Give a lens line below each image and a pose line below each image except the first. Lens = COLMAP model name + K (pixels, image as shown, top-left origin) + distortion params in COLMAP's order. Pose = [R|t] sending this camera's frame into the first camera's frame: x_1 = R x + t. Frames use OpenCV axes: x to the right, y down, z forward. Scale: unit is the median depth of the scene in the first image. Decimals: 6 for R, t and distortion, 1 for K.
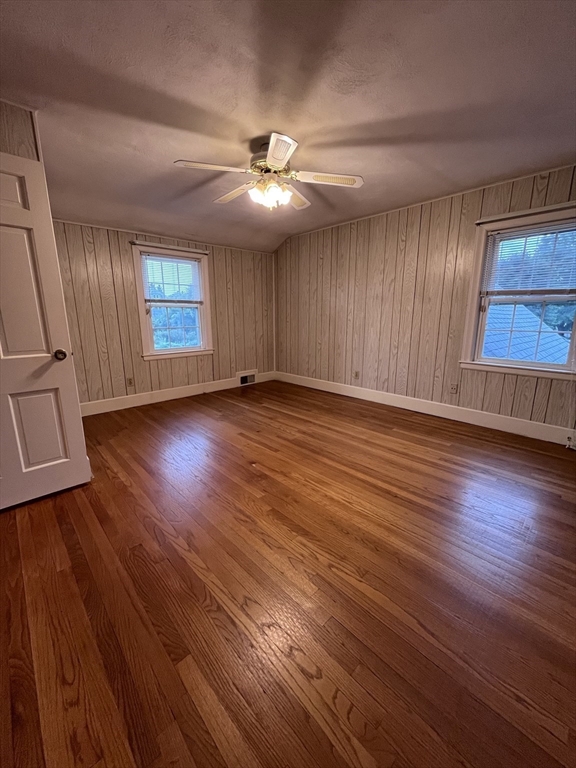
lens RADIAL K [[310.0, 0, 289.4], [0, 310.0, 384.7], [0, 0, 1]] dist [-0.003843, -0.000188]
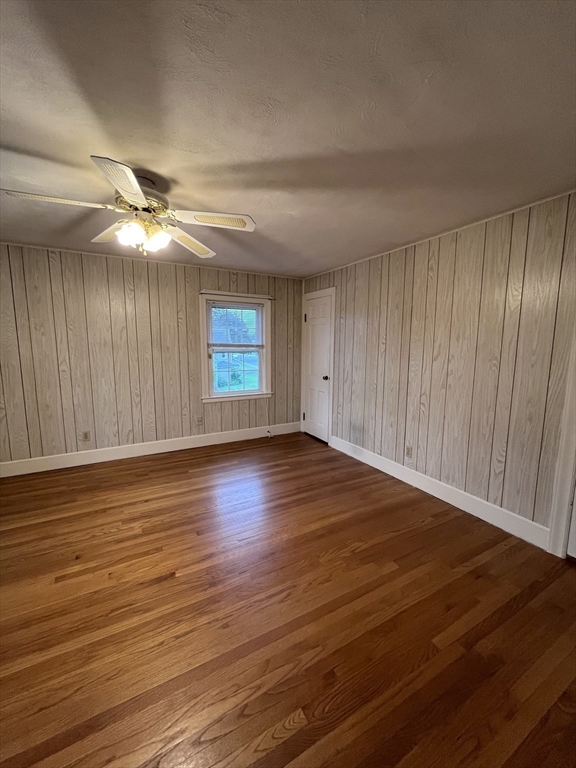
lens RADIAL K [[310.0, 0, 286.9], [0, 310.0, 385.2], [0, 0, 1]] dist [-0.003843, -0.000188]
pose [[0.250538, -0.129348, 0.959427, -0.532076], [0.209445, 0.974805, 0.076729, -0.147766], [-0.945179, 0.181724, 0.271317, 0.334510]]
